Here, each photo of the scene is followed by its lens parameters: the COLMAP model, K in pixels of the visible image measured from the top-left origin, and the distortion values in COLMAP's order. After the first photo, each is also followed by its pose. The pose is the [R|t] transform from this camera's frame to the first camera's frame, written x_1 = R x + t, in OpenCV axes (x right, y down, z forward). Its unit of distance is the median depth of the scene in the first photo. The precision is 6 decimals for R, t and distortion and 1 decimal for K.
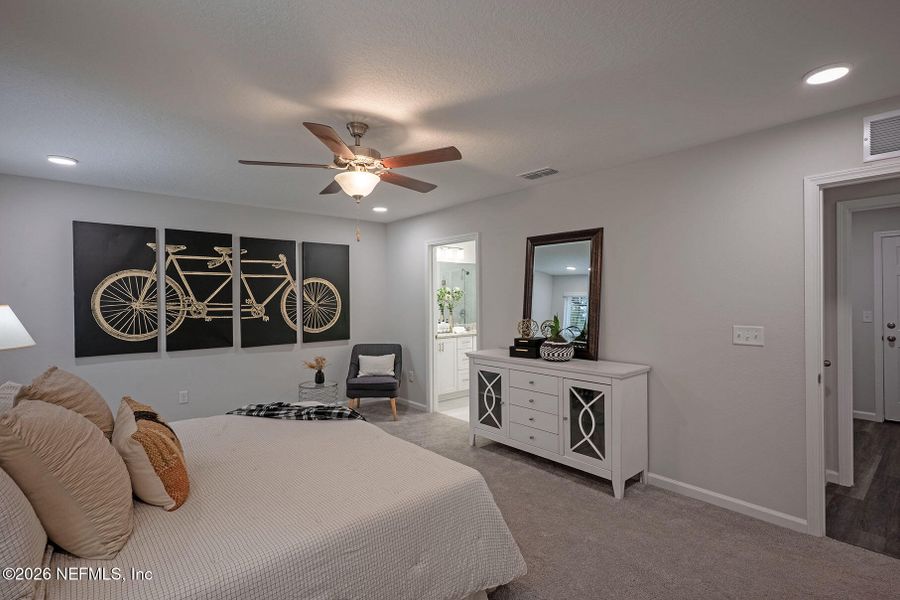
lens RADIAL K [[430.3, 0, 445.2], [0, 430.3, 300.7], [0, 0, 1]] dist [-0.002700, 0.003648]
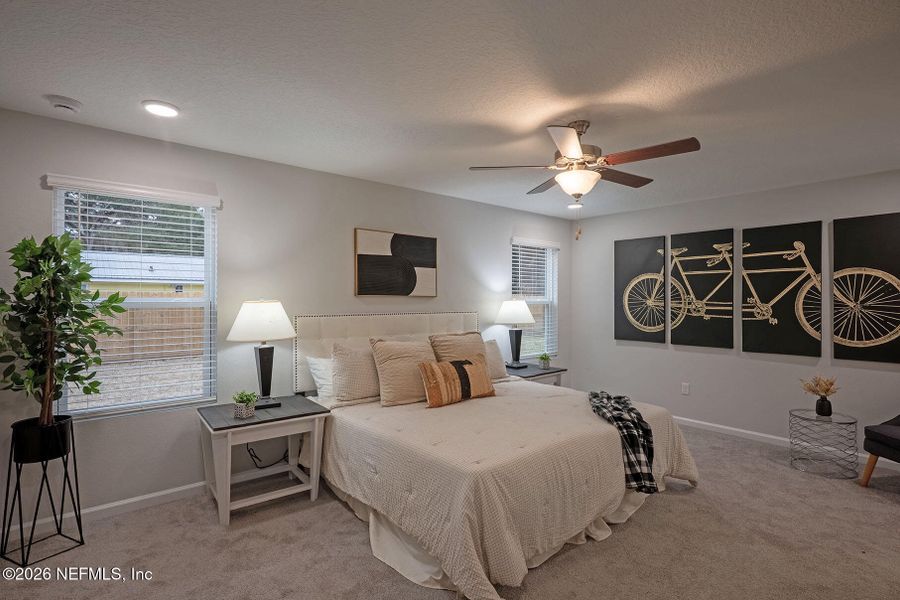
lens RADIAL K [[437.5, 0, 452.0], [0, 437.5, 298.4], [0, 0, 1]] dist [0.002280, 0.000666]
pose [[-0.000218, 0.004545, -0.999990, 0.454771], [-0.009227, 0.999947, 0.004547, -0.001080], [0.999957, 0.009227, -0.000177, 0.390449]]
